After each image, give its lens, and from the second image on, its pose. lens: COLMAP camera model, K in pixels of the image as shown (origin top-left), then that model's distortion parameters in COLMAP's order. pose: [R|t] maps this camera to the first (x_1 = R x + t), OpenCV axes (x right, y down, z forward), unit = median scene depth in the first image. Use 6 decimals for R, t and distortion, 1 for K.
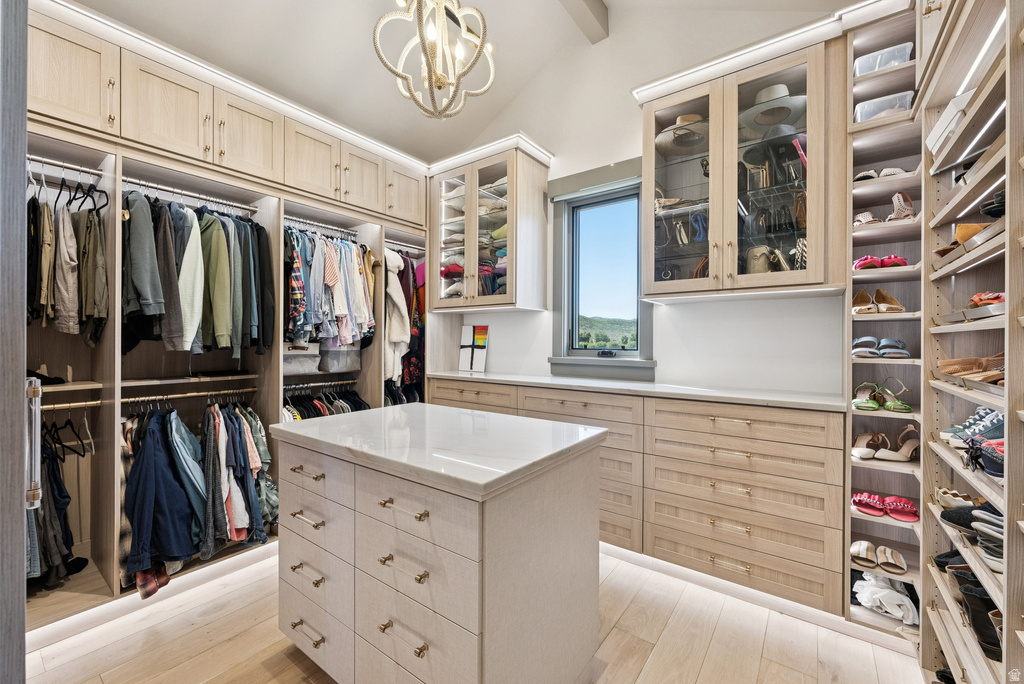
lens RADIAL K [[415.7, 0, 502.8], [0, 415.7, 337.0], [0, 0, 1]] dist [-0.005808, -0.000358]
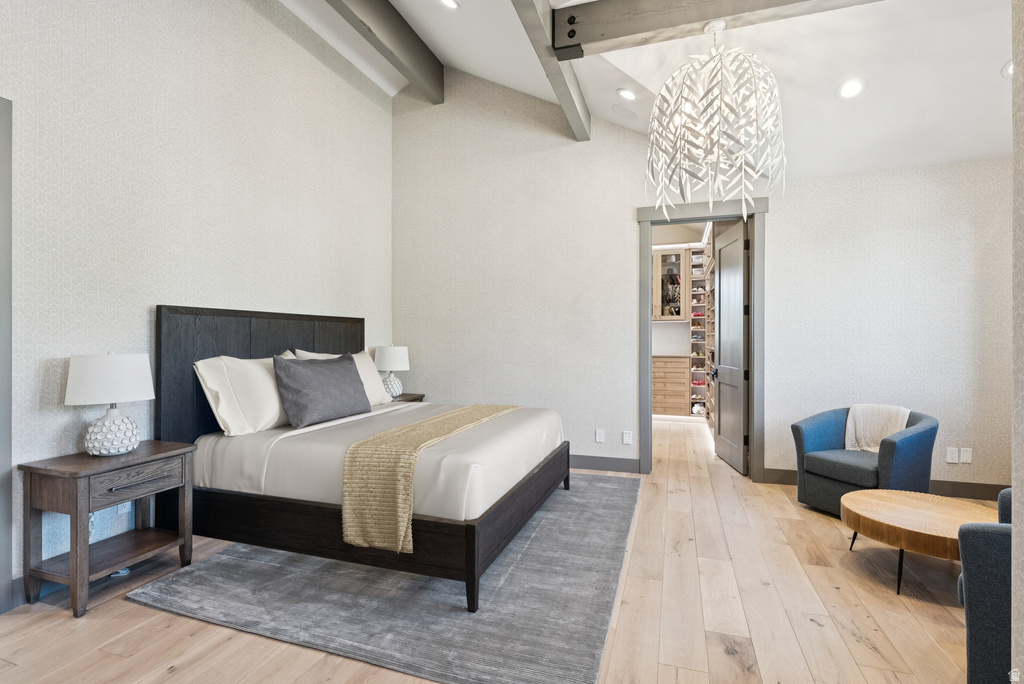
lens RADIAL K [[499.8, 0, 510.7], [0, 499.8, 341.5], [0, 0, 1]] dist [-0.001263, 0.000647]
pose [[0.946909, -0.005686, 0.321450, -1.890545], [0.003887, 0.999973, 0.006241, 0.016965], [-0.321477, -0.004660, 0.946906, -2.418026]]
